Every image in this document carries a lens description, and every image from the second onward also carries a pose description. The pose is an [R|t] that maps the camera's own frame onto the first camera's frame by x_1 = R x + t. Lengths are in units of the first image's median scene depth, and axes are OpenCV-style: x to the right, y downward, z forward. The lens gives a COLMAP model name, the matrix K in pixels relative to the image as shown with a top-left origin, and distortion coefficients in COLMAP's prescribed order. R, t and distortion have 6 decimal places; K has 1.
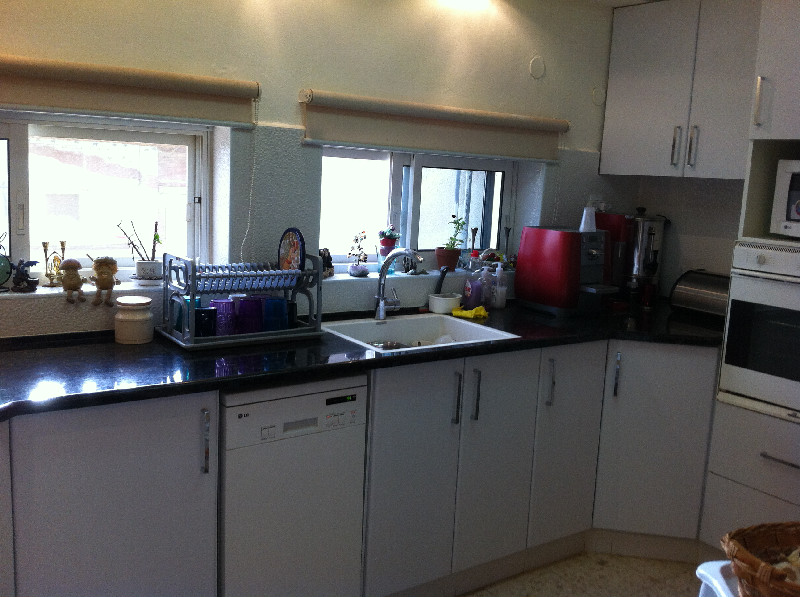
lens RADIAL K [[774.6, 0, 401.1], [0, 774.6, 294.4], [0, 0, 1]] dist [0.126348, -0.394202]
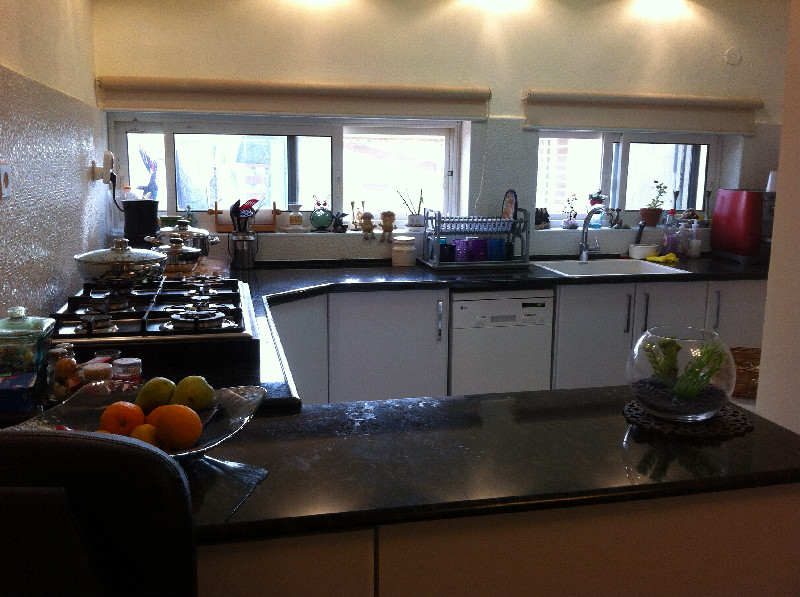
lens RADIAL K [[774.6, 0, 401.1], [0, 774.6, 294.4], [0, 0, 1]] dist [0.126348, -0.394202]
pose [[0.928820, 0.025602, -0.369645, 0.189749], [-0.021699, 0.999656, 0.014713, 0.082586], [0.369895, -0.005645, 0.929057, -0.362804]]
